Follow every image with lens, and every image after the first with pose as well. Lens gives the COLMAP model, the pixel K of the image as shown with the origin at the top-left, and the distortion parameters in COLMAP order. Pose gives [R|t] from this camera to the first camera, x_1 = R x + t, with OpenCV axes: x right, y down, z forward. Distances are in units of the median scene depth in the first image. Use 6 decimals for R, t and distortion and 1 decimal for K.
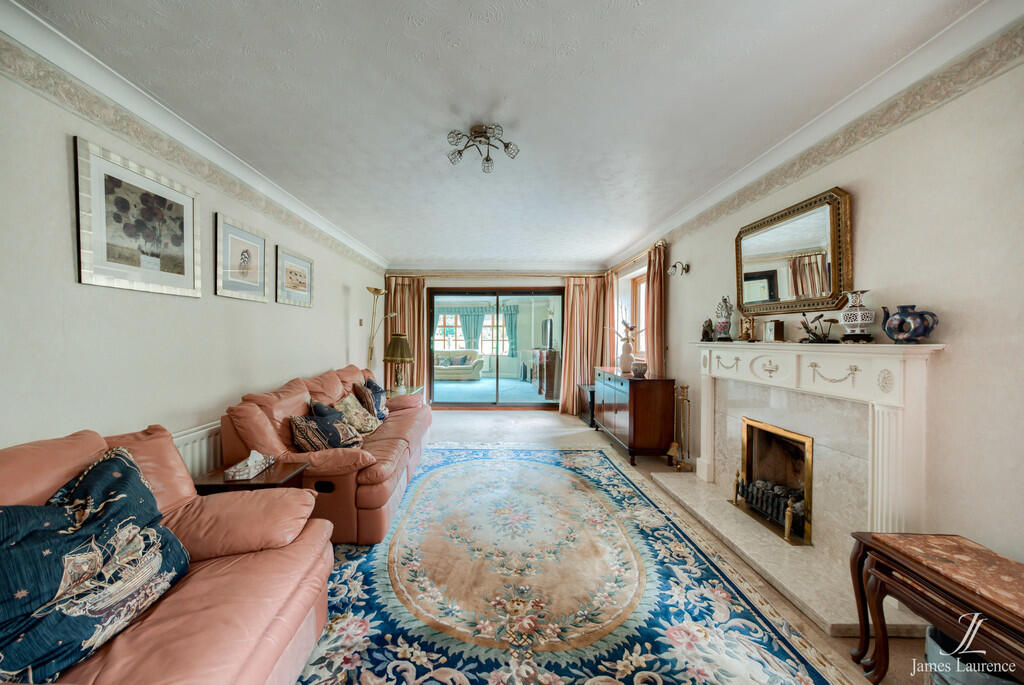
lens RADIAL K [[352.1, 0, 512.0], [0, 352.1, 342.5], [0, 0, 1]] dist [0.001002, 0.000169]
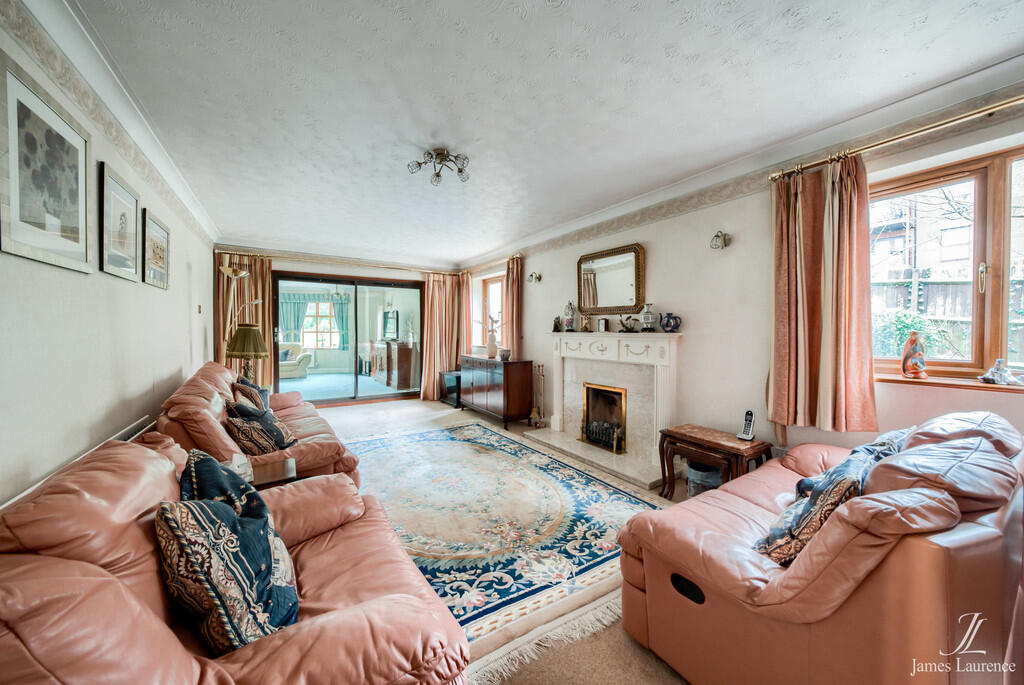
lens RADIAL K [[360.9, 0, 511.0], [0, 360.9, 336.0], [0, 0, 1]] dist [0.000200, -0.000124]
pose [[0.831158, -0.007785, 0.555981, -0.504982], [0.005174, 0.999967, 0.006268, 0.003210], [-0.556012, -0.002333, 0.831171, -0.117241]]
